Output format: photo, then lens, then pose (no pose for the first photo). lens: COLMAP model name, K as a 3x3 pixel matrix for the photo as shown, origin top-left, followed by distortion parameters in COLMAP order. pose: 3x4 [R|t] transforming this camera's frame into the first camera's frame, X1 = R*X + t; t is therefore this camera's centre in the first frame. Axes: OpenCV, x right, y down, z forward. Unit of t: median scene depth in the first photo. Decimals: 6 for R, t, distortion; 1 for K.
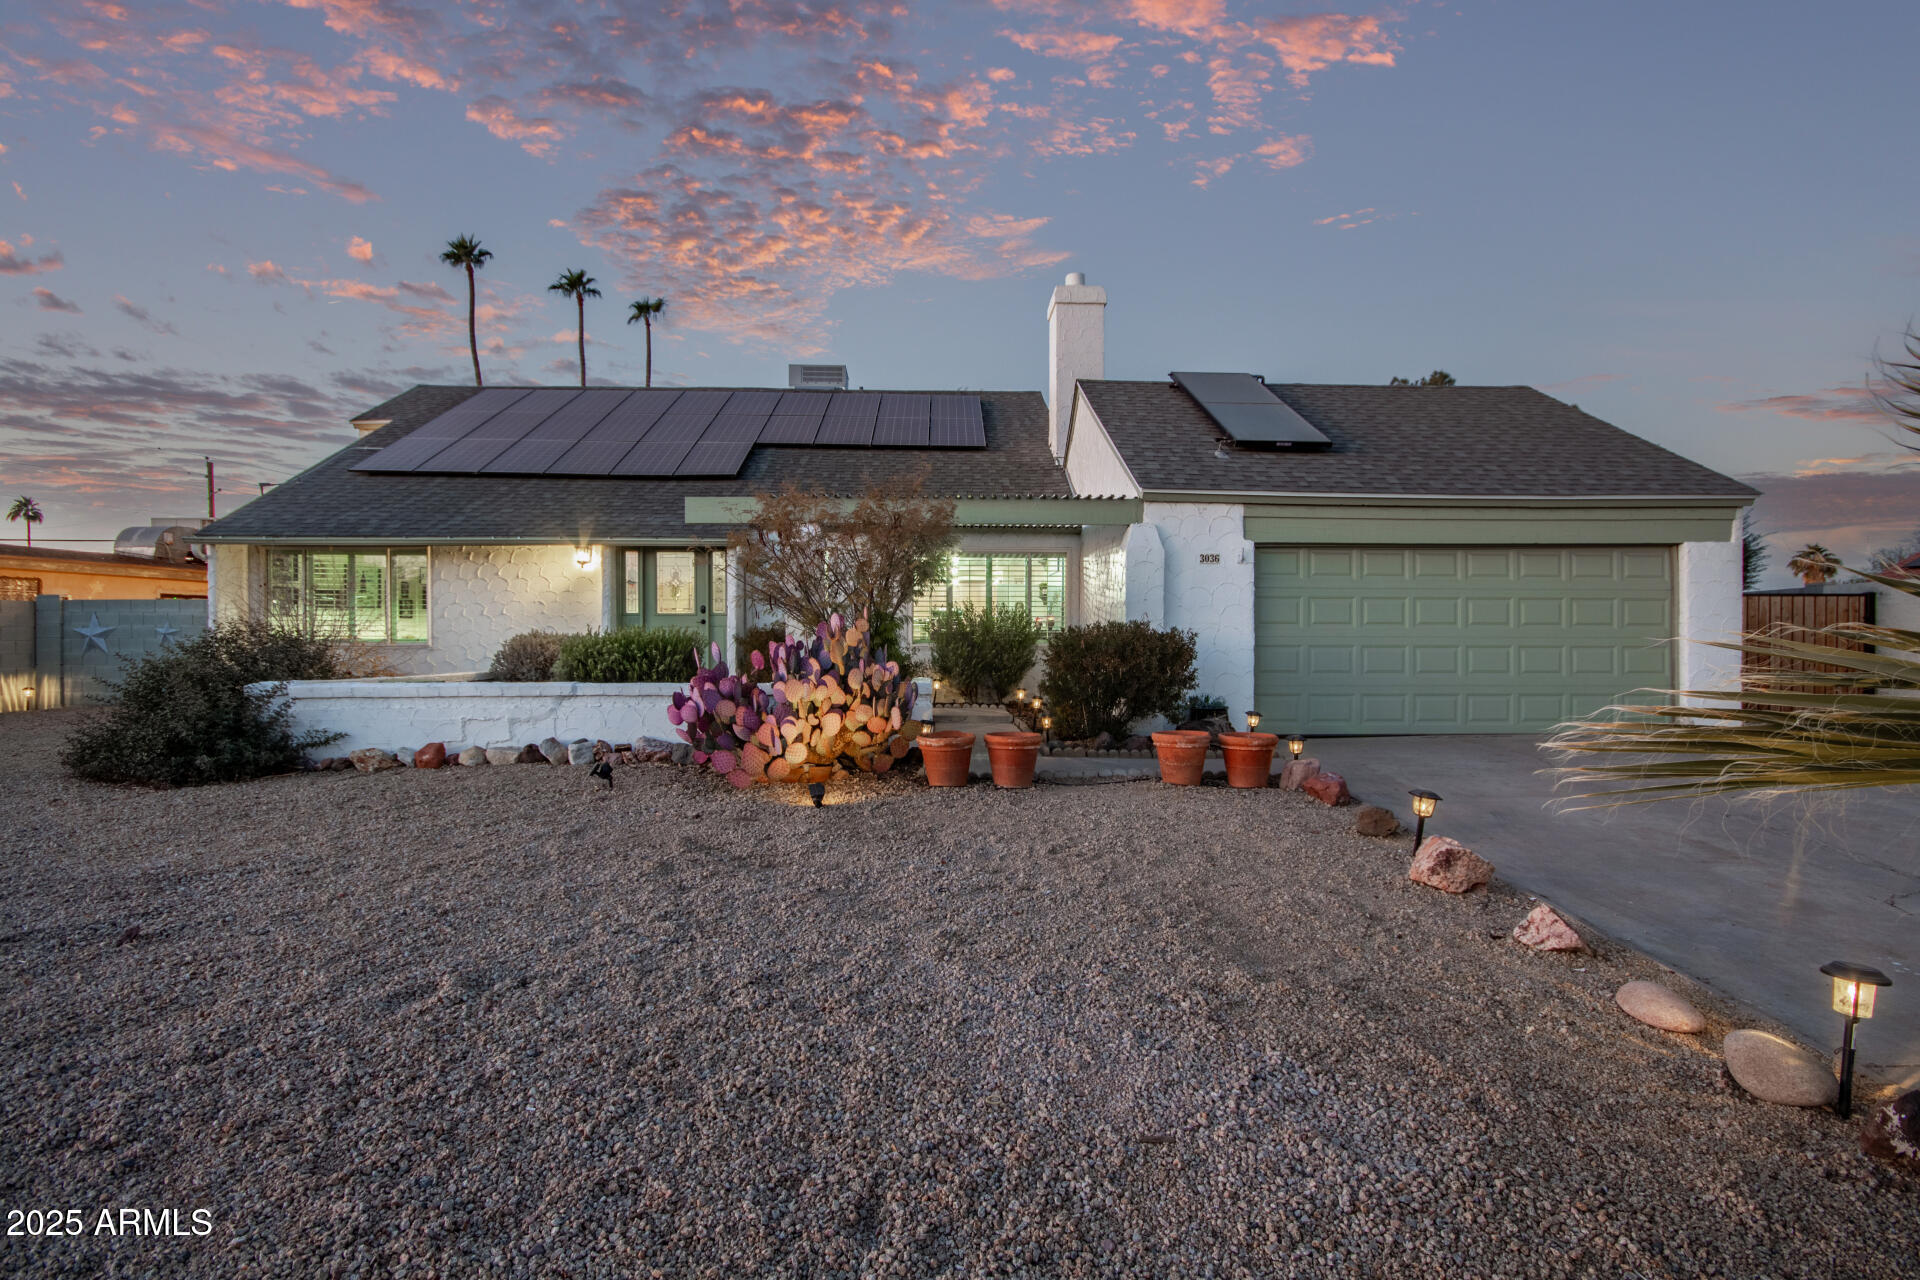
lens RADIAL K [[873.5, 0, 957.3], [0, 873.5, 644.6], [0, 0, 1]] dist [-0.001859, -0.000105]
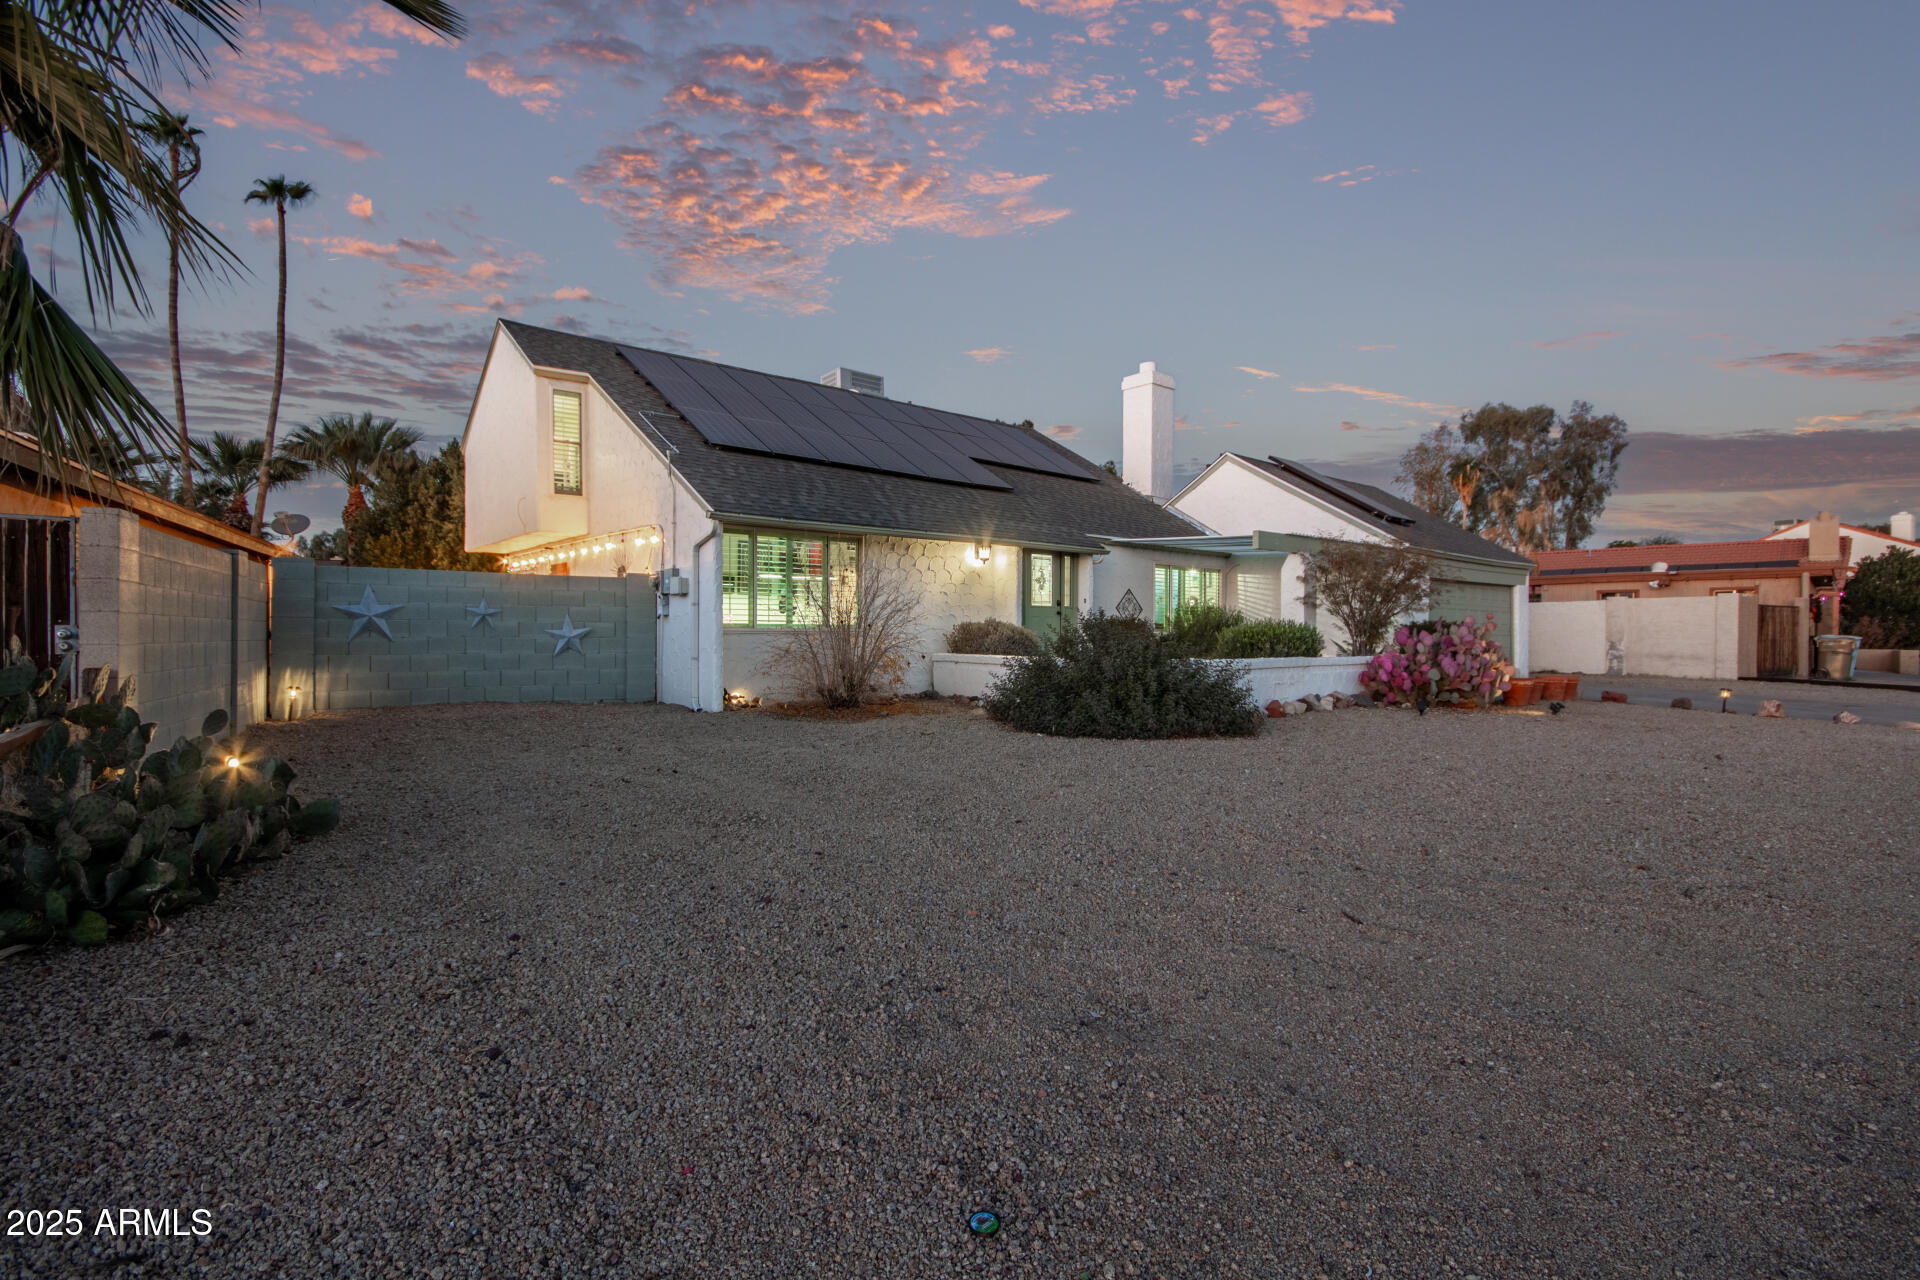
lens RADIAL K [[869.3, 0, 960.6], [0, 869.3, 632.8], [0, 0, 1]] dist [-0.002620, -0.000068]
pose [[0.802260, 0.000590, 0.596975, -0.915927], [-0.003788, 0.999984, 0.004103, 0.000052], [-0.596963, -0.005553, 0.802249, 0.071898]]
